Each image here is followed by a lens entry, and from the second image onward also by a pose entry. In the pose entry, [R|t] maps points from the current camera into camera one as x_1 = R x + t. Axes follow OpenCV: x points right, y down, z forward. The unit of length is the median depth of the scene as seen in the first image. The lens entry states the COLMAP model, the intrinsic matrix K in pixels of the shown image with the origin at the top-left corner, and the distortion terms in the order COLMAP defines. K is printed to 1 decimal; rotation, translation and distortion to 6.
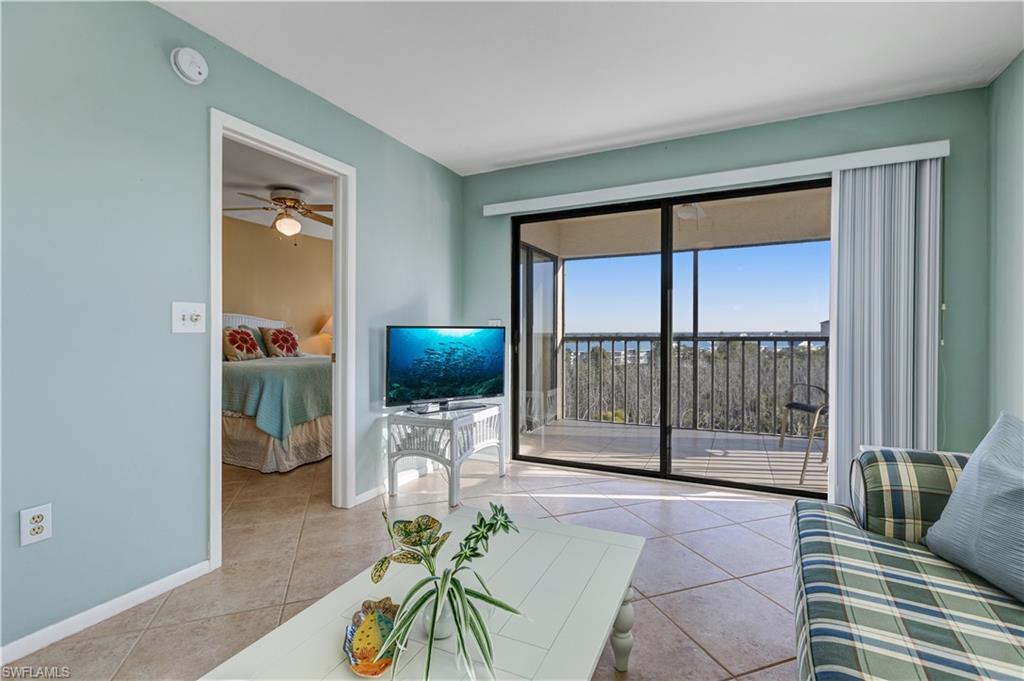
lens RADIAL K [[466.4, 0, 516.9], [0, 466.4, 341.5], [0, 0, 1]] dist [-0.000846, 0.000570]
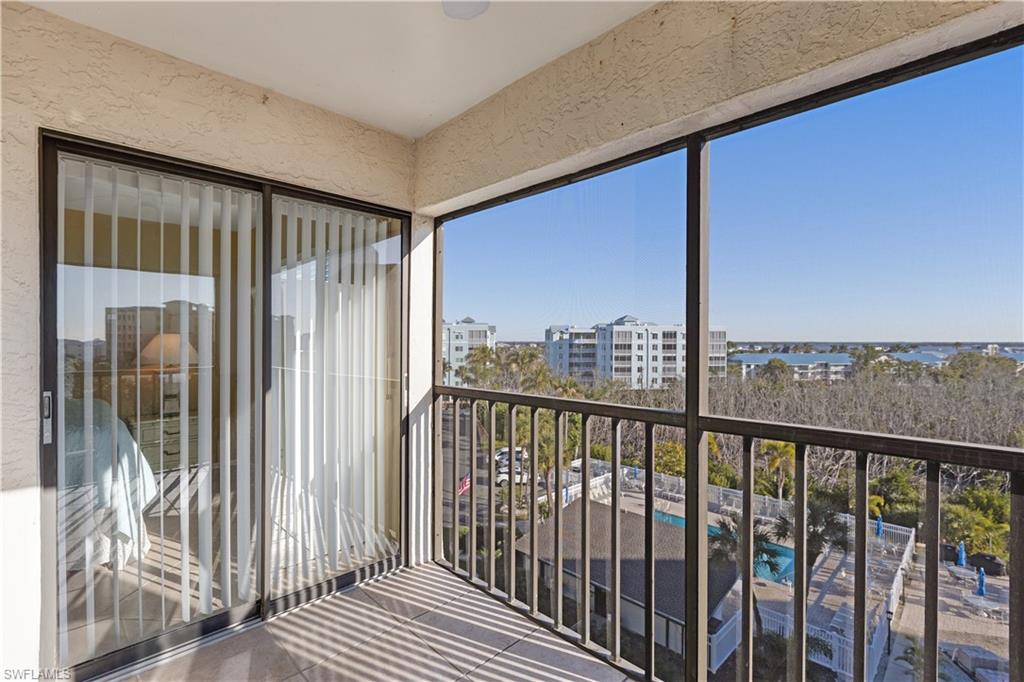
lens RADIAL K [[466.4, 0, 516.9], [0, 466.4, 342.0], [0, 0, 1]] dist [-0.000846, 0.000570]
pose [[0.944900, 0.001756, -0.327353, 0.334766], [-0.008378, 0.999788, -0.018819, -0.045253], [0.327251, 0.020524, 0.944715, 0.595003]]
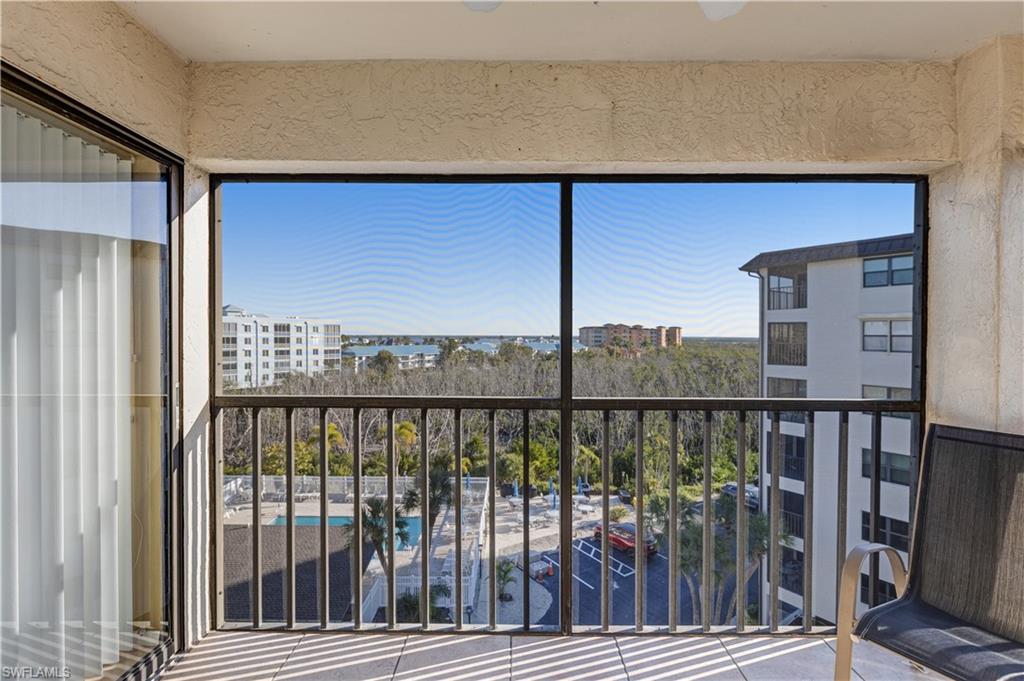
lens RADIAL K [[466.4, 0, 516.9], [0, 466.4, 341.5], [0, 0, 1]] dist [-0.000846, 0.000570]
pose [[0.902774, -0.000199, 0.430116, 0.156988], [0.003816, 0.999964, -0.007547, -0.049115], [-0.430099, 0.008454, 0.902742, 0.594193]]
